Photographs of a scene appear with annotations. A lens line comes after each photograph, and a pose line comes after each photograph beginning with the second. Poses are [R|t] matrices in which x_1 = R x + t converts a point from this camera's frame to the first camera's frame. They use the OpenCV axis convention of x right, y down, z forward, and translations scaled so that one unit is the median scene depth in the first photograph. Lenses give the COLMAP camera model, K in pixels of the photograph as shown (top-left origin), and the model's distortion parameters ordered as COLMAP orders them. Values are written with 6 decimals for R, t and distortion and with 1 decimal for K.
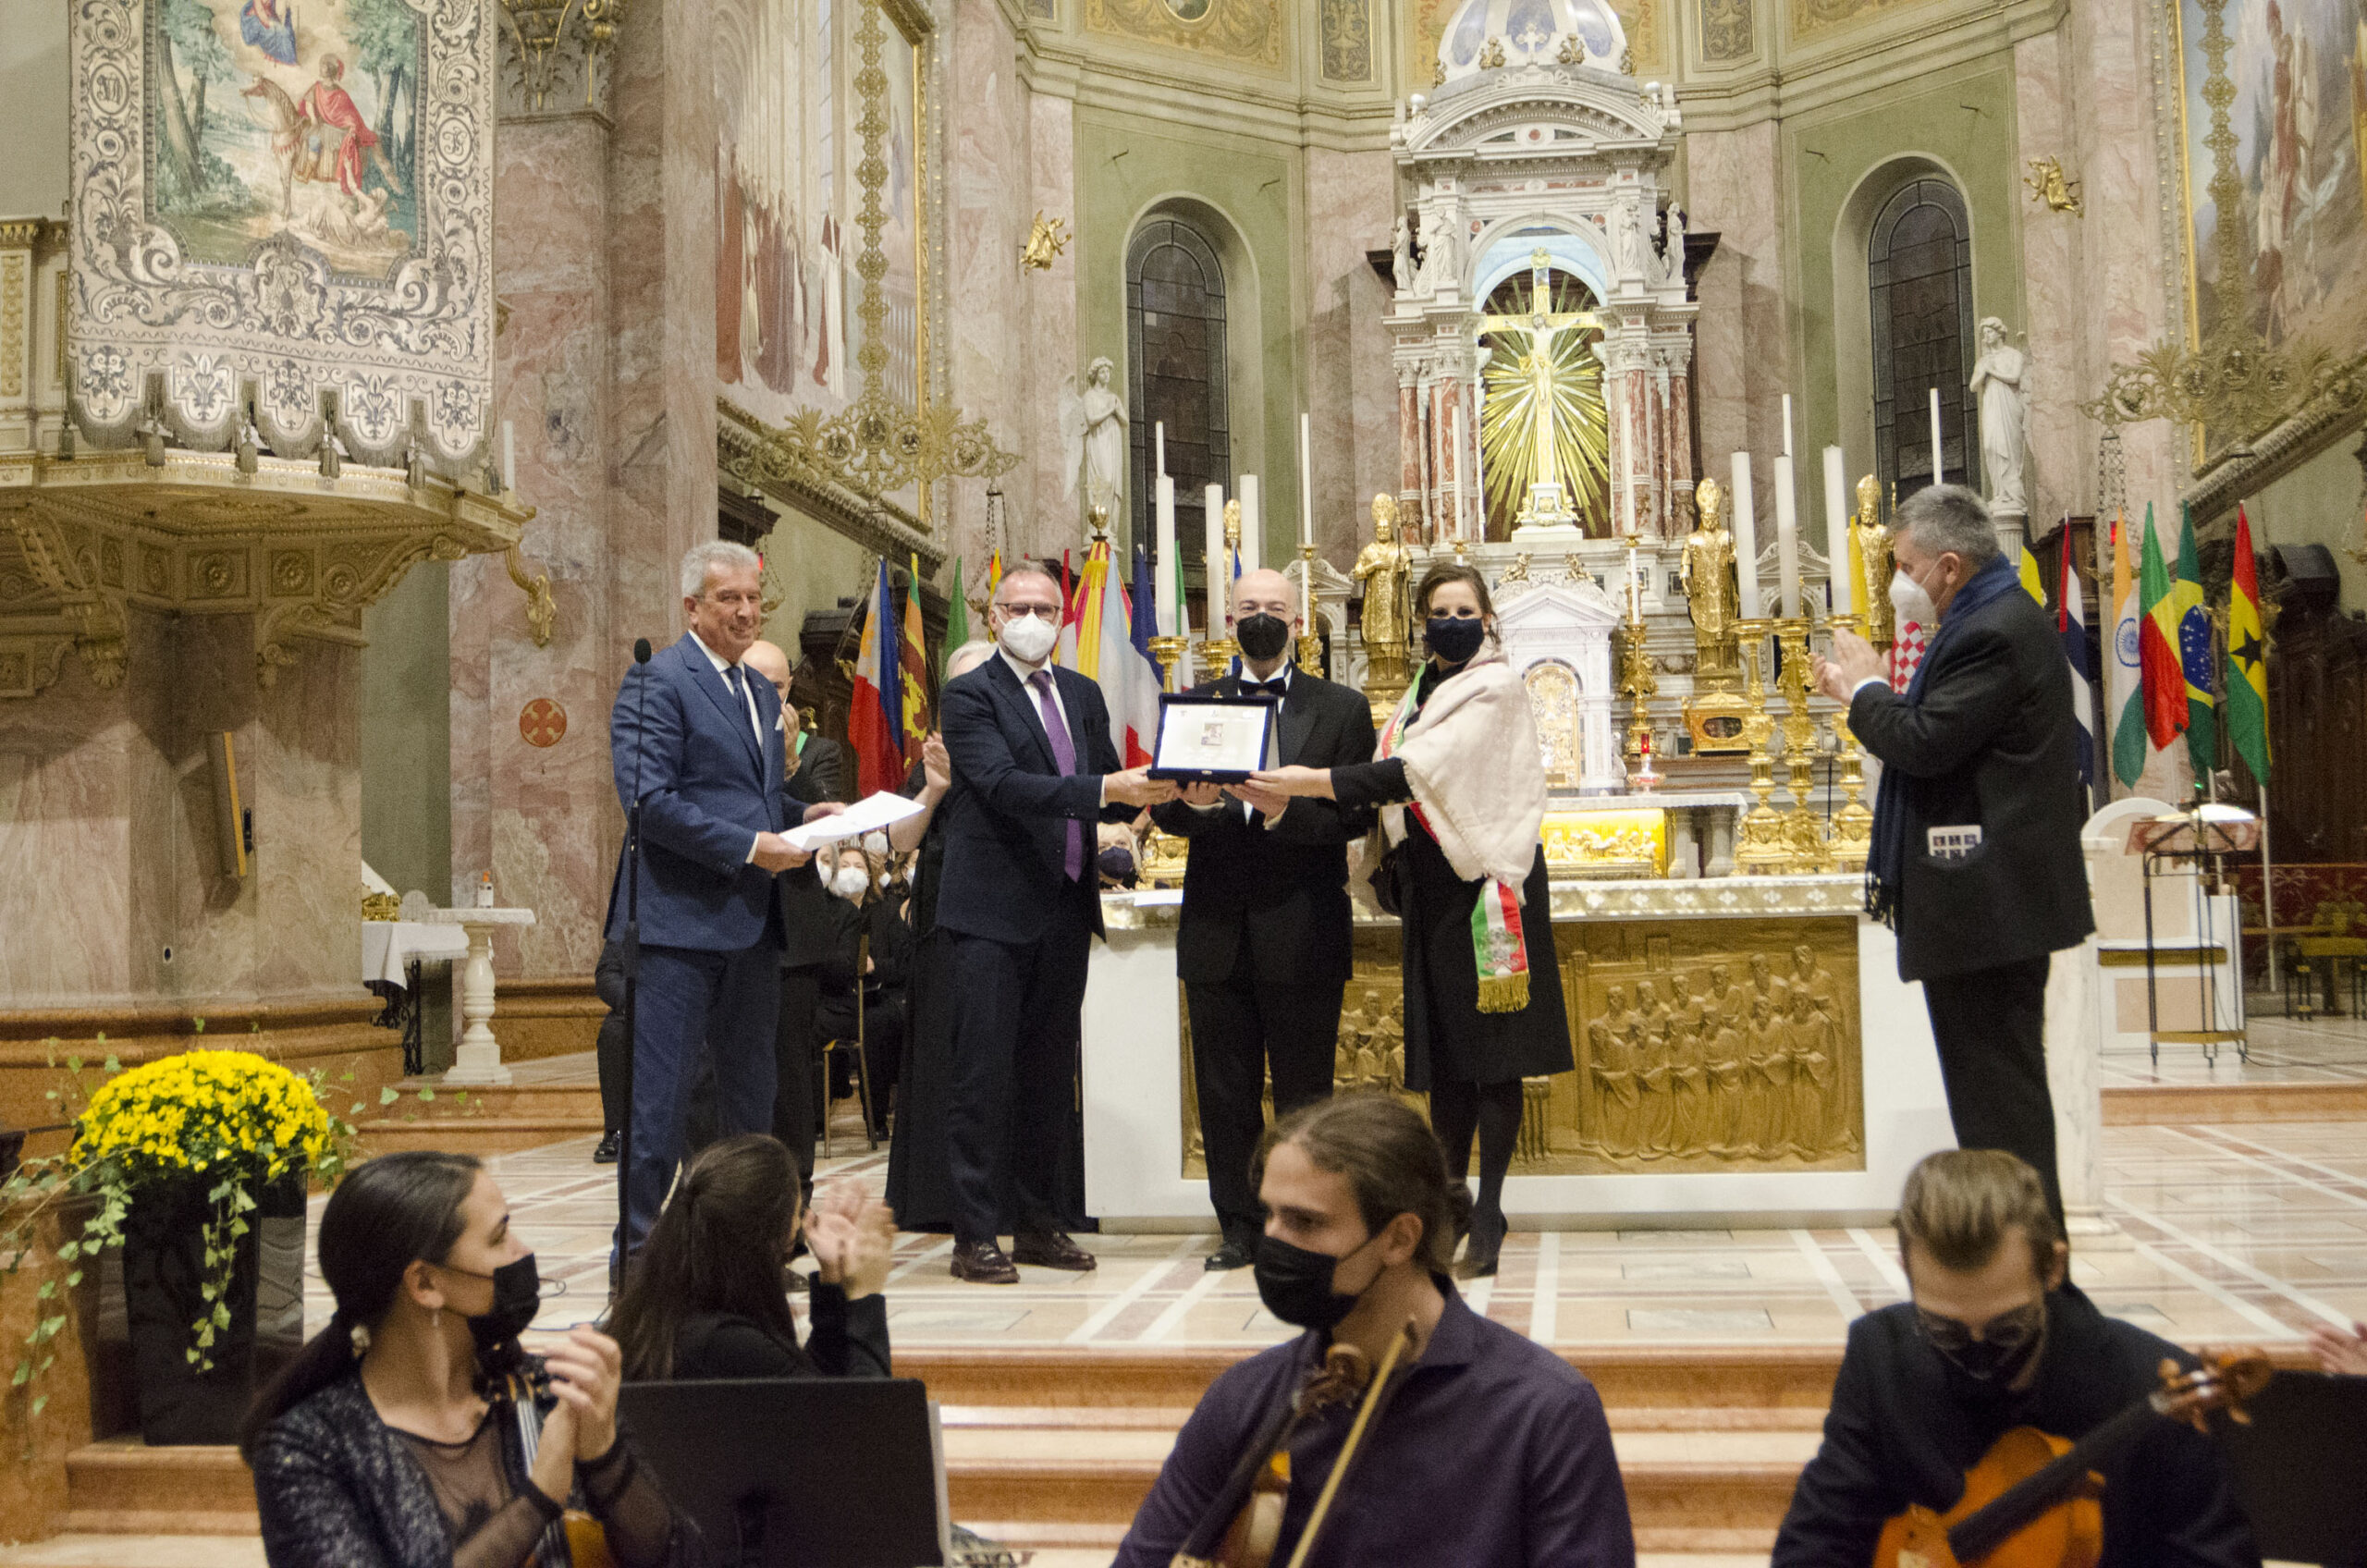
lens RADIAL K [[2856.1, 0, 1156.5], [0, 2856.1, 734.7], [0, 0, 1]] dist [-0.080333, 0.059937]
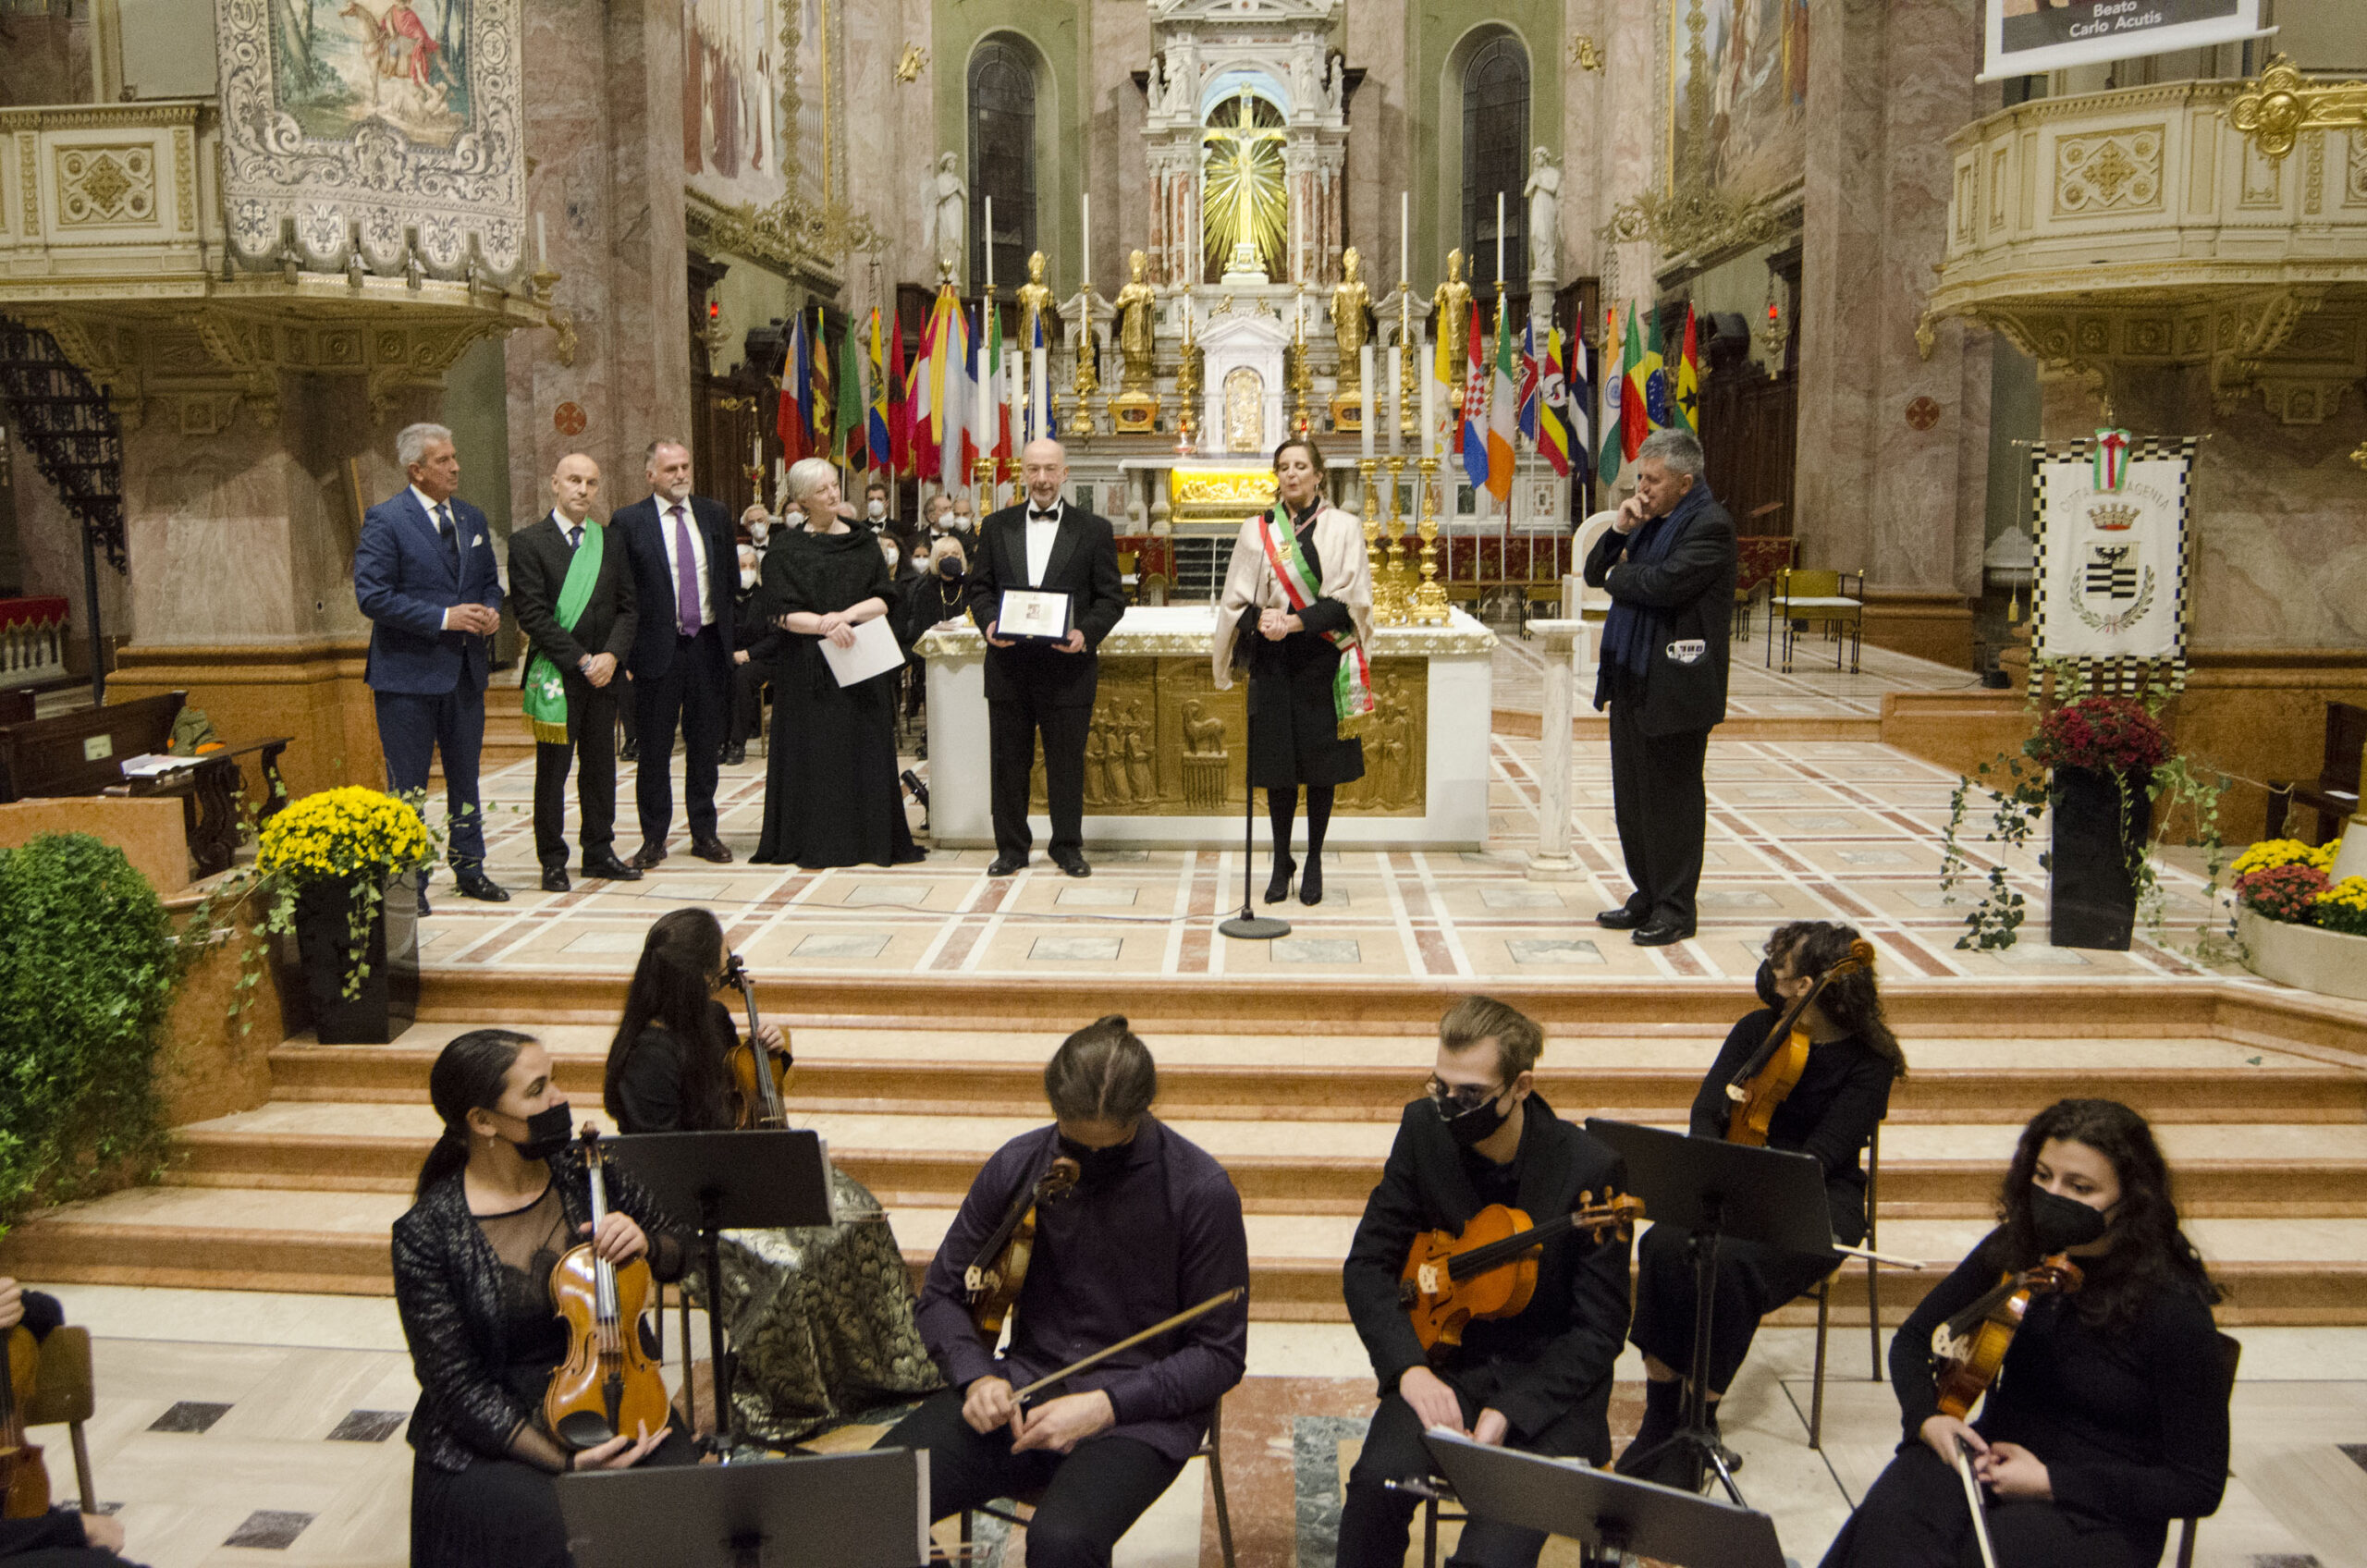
lens RADIAL K [[1850.6, 0, 1164.1], [0, 1850.6, 743.1], [0, 0, 1]] dist [-0.113770, 0.066020]
pose [[0.995332, 0.003897, 0.096436, 0.001784], [-0.023308, 0.979316, 0.200988, -0.030779], [-0.093658, -0.202298, 0.974835, 0.005708]]
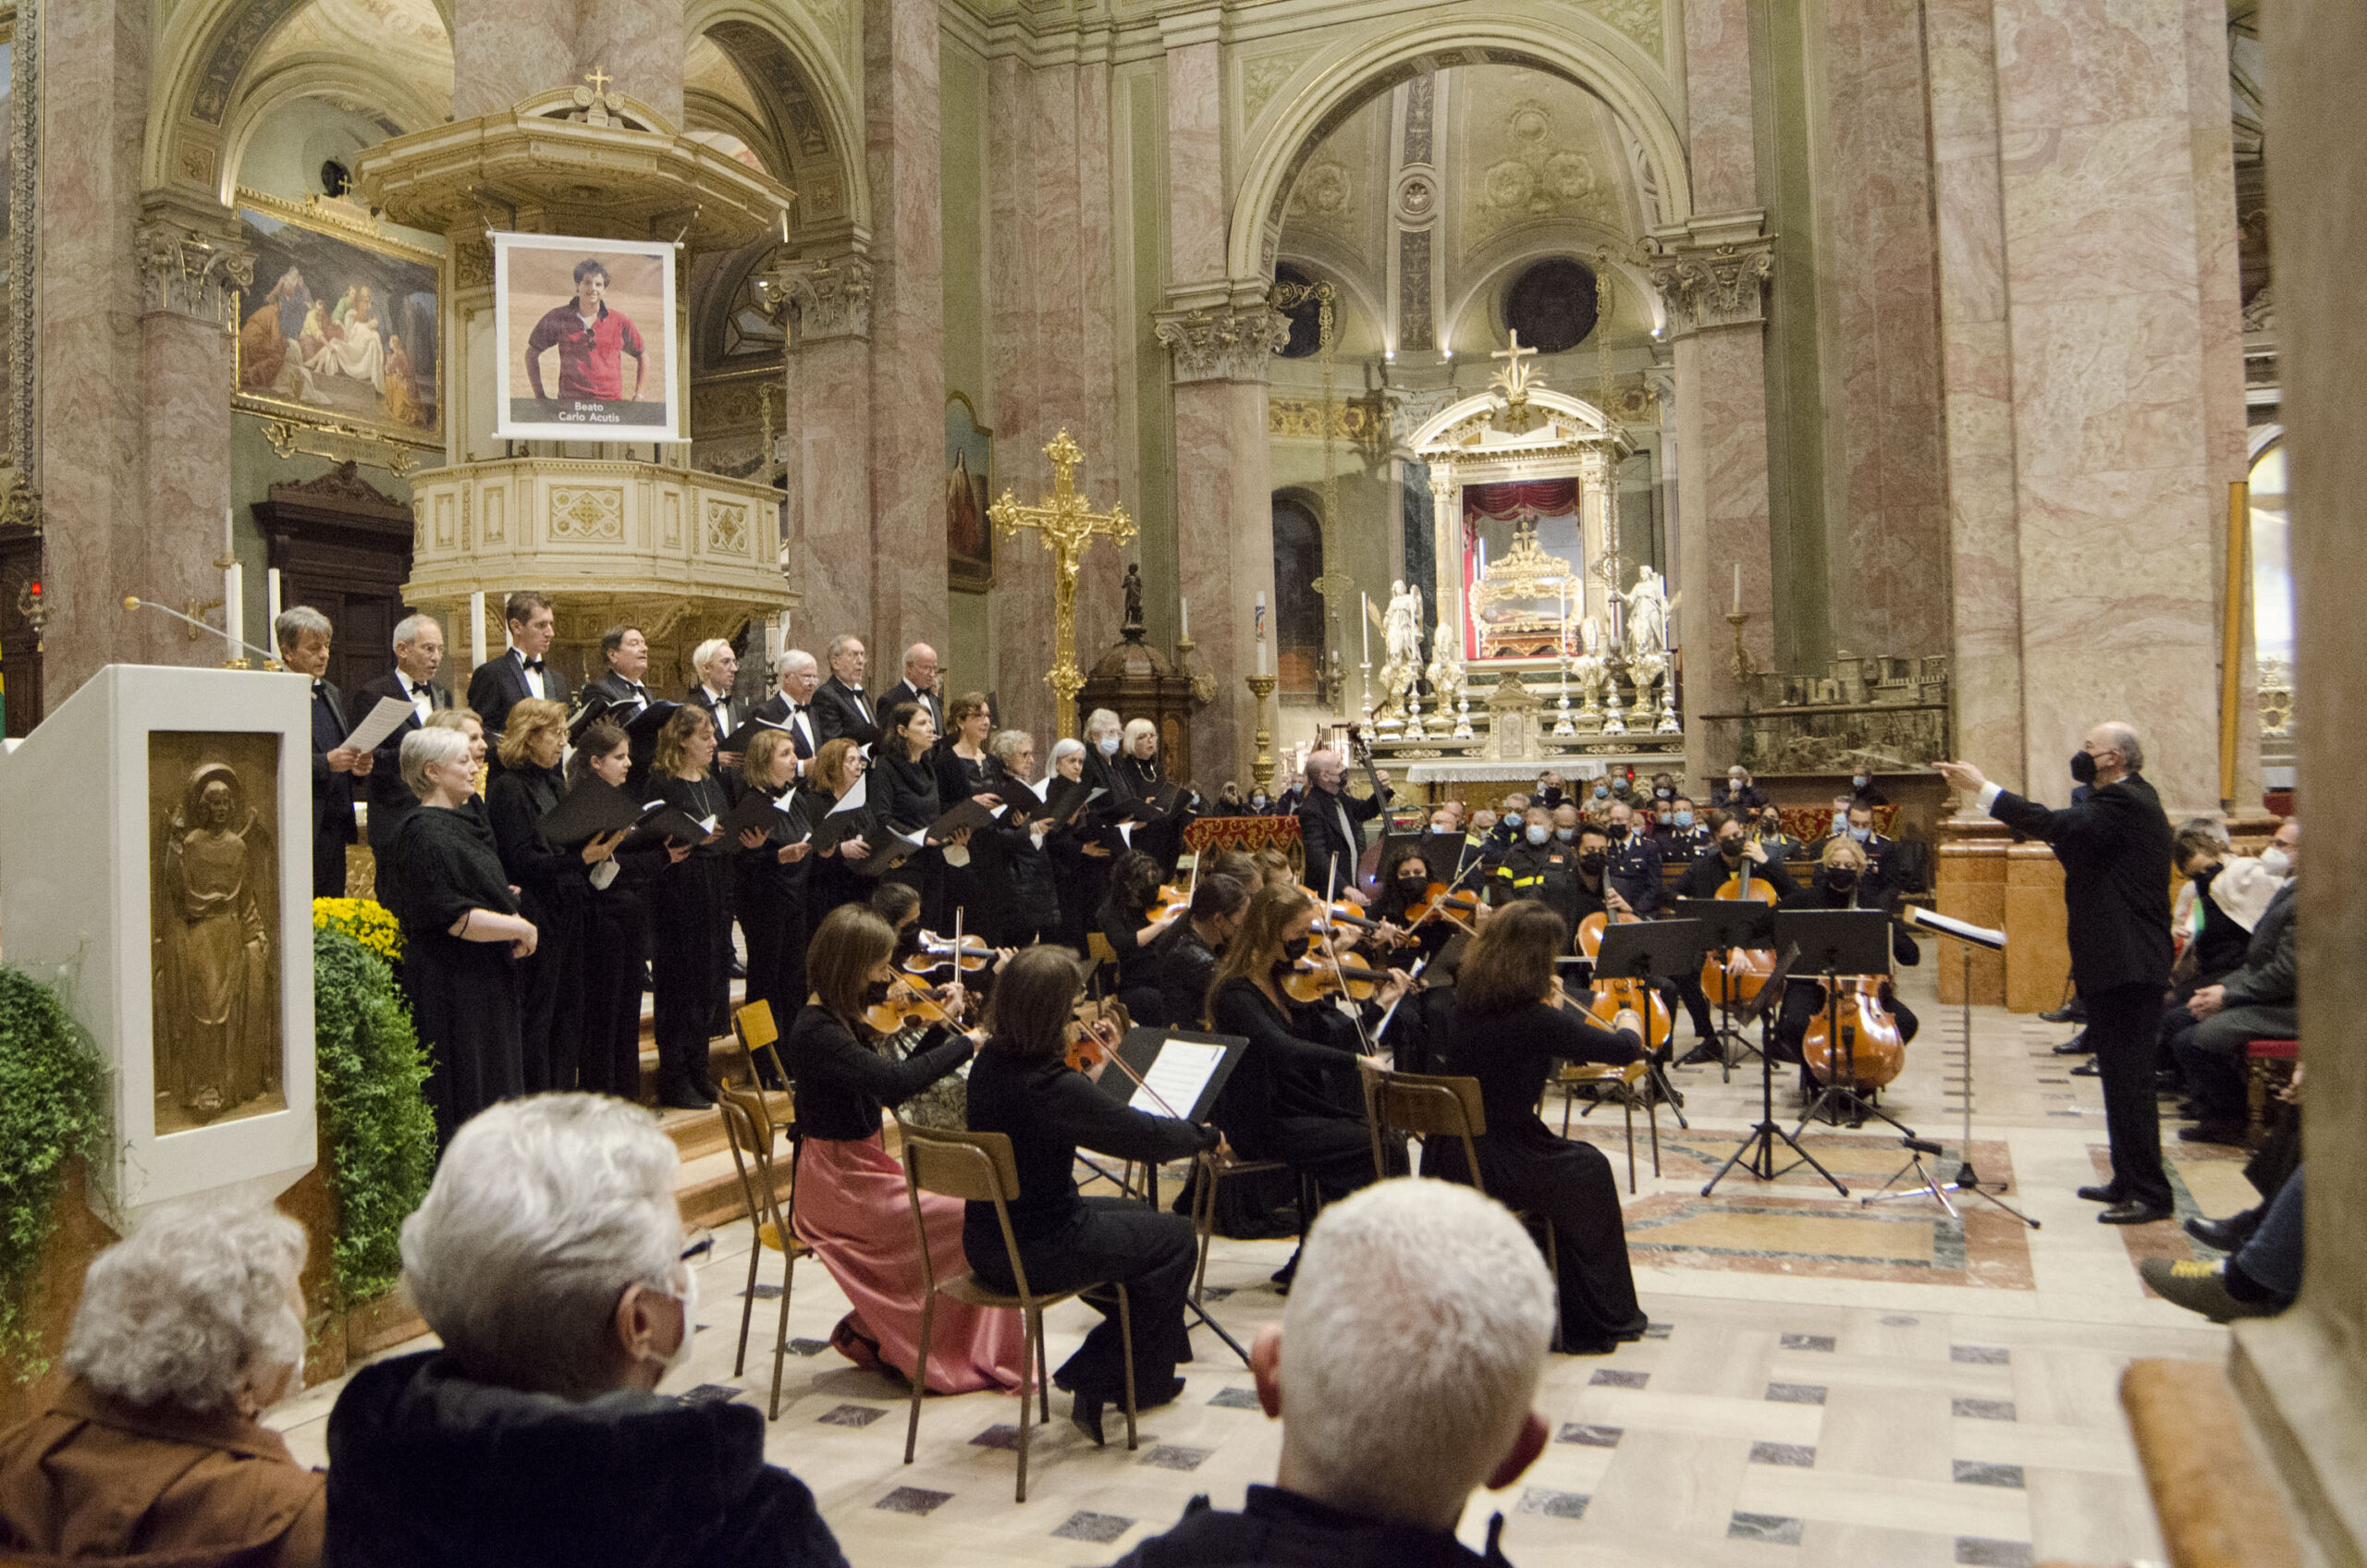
lens RADIAL K [[1848.7, 0, 1153.8], [0, 1848.7, 749.5], [0, 0, 1]] dist [-0.118037, 0.075539]
pose [[0.261265, 0.030335, 0.964790, -0.328054], [-0.045792, 0.998770, -0.019002, 0.005698], [-0.964180, -0.039215, 0.262333, 0.067351]]
